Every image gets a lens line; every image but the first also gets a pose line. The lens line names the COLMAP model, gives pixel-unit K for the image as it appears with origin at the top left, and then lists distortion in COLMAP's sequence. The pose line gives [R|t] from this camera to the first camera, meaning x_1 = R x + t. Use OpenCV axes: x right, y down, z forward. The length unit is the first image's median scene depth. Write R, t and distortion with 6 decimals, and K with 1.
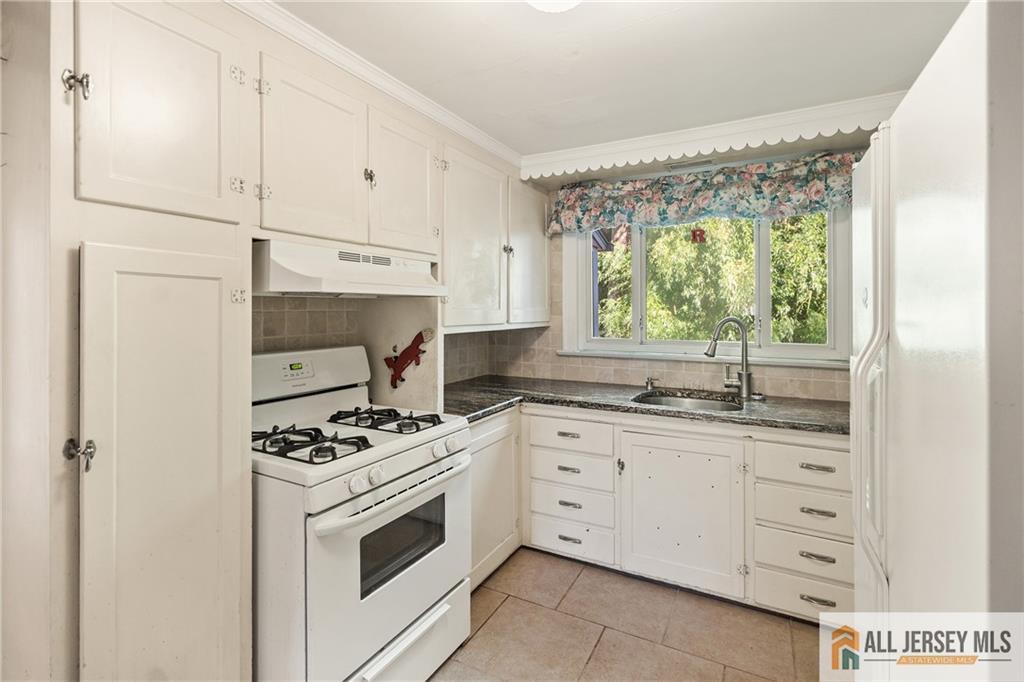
lens RADIAL K [[472.6, 0, 523.0], [0, 472.6, 310.8], [0, 0, 1]] dist [-0.004543, 0.000750]
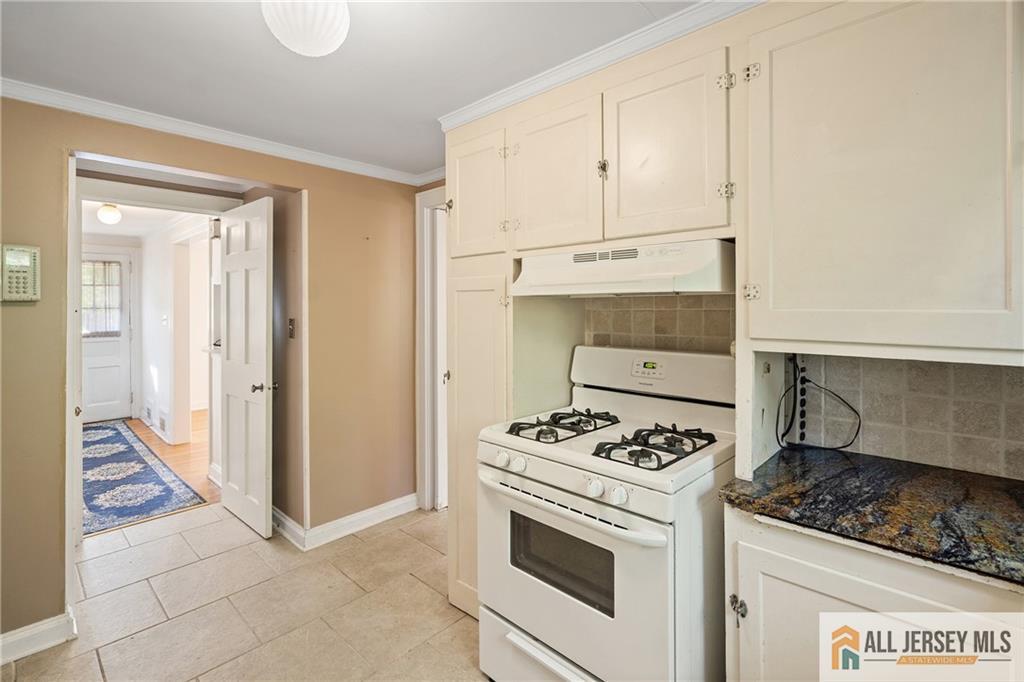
lens RADIAL K [[472.6, 0, 512.0], [0, 472.6, 301.8], [0, 0, 1]] dist [-0.004543, 0.000750]
pose [[-0.277100, -0.005001, -0.960828, 0.427904], [0.003563, 0.999974, -0.006232, -0.009230], [0.960834, -0.005150, -0.277075, 0.745627]]
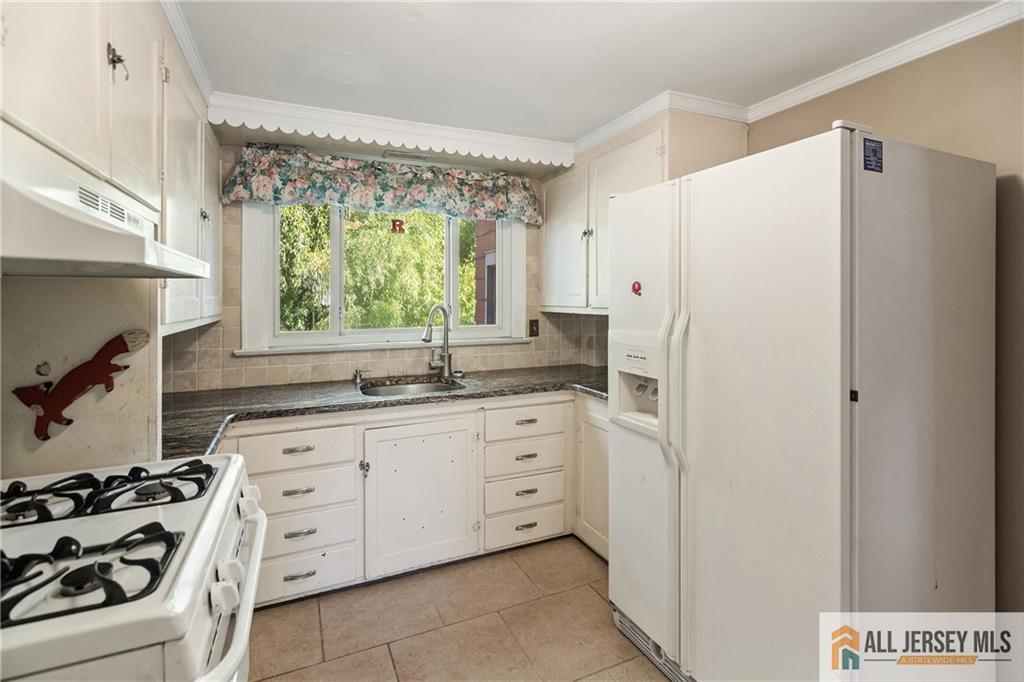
lens RADIAL K [[472.6, 0, 508.2], [0, 472.6, 298.4], [0, 0, 1]] dist [-0.004543, 0.000750]
pose [[0.620284, -0.003787, 0.784368, -0.324259], [0.006355, 0.999980, -0.000198, 0.000578], [-0.784351, 0.005107, 0.620296, 0.200120]]
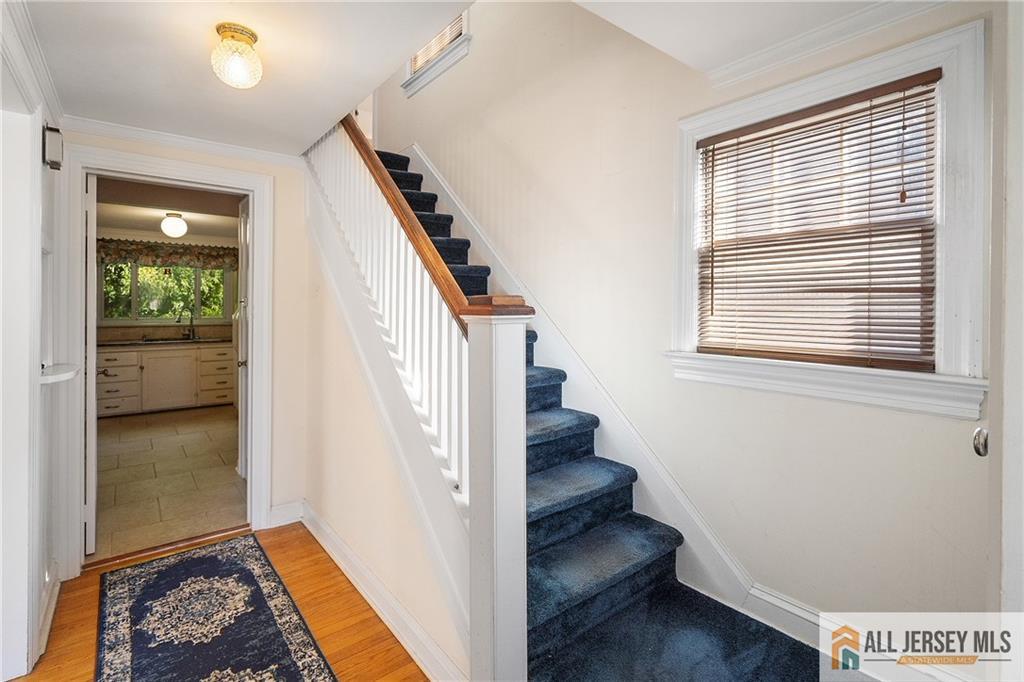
lens RADIAL K [[472.6, 0, 513.6], [0, 472.6, 312.9], [0, 0, 1]] dist [-0.004543, 0.000750]
pose [[0.402026, -0.005437, 0.915612, -1.180961], [-0.005683, 0.999948, 0.008433, 0.015616], [-0.915611, -0.008594, 0.401975, -1.636169]]
